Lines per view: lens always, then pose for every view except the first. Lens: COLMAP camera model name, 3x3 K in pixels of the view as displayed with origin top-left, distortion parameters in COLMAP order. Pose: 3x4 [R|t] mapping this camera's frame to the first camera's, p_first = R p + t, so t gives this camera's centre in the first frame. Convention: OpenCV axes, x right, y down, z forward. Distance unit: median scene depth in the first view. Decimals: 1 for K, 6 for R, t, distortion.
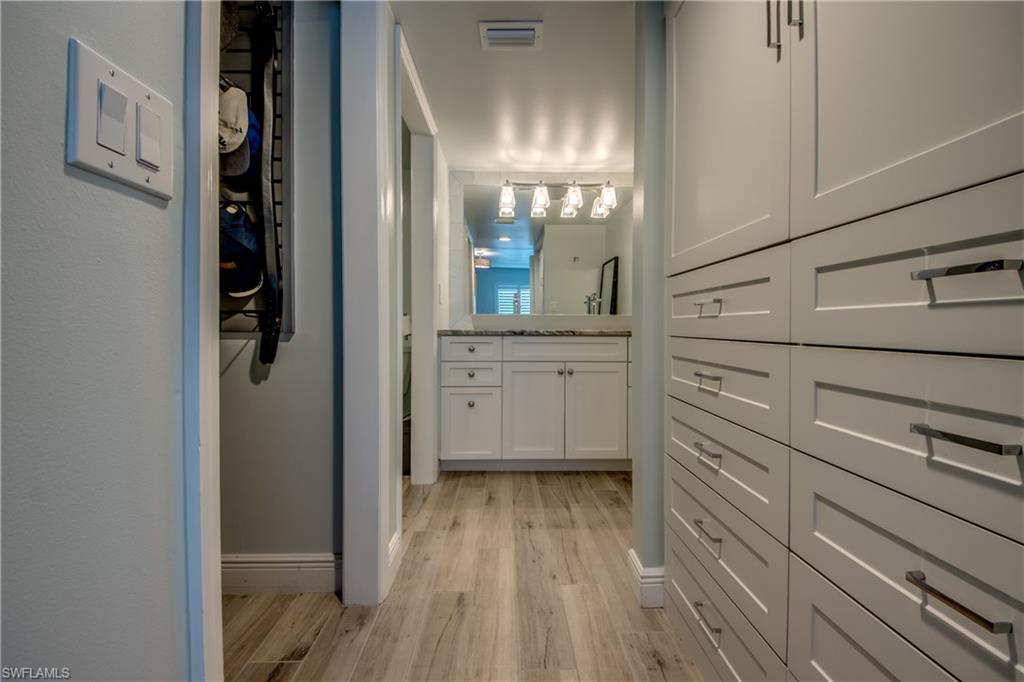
lens RADIAL K [[385.2, 0, 505.6], [0, 385.2, 335.5], [0, 0, 1]] dist [0.027364, -0.017852]
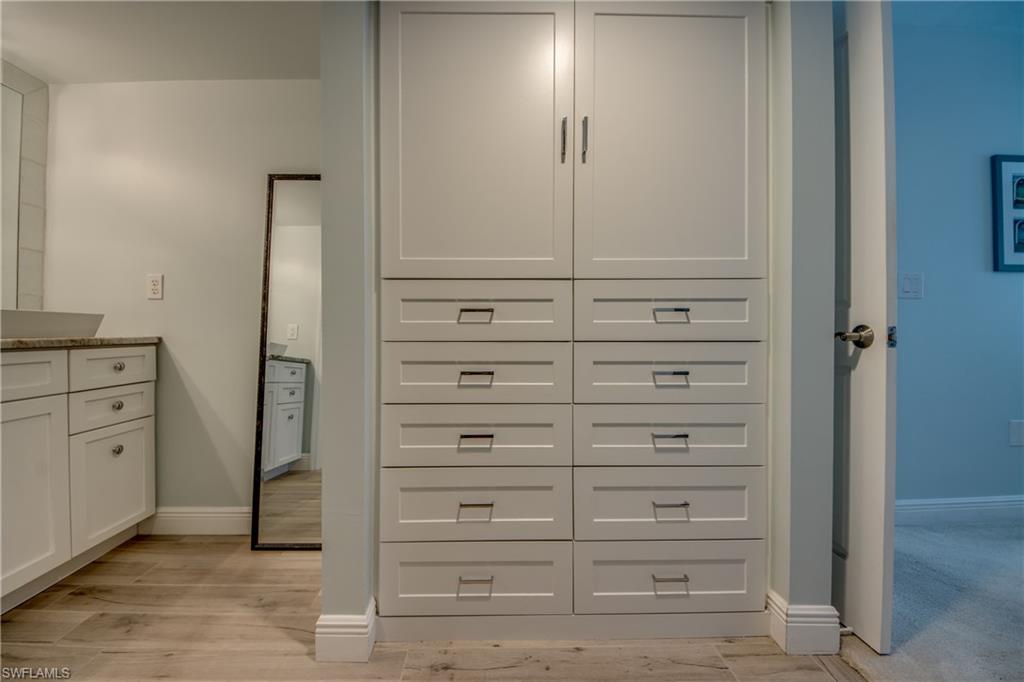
lens RADIAL K [[385.2, 0, 505.6], [0, 385.2, 335.5], [0, 0, 1]] dist [0.027364, -0.017852]
pose [[0.038449, 0.007233, 0.999234, -0.524608], [0.022279, 0.999719, -0.008094, 0.001710], [-0.999012, 0.022574, 0.038277, 0.689915]]
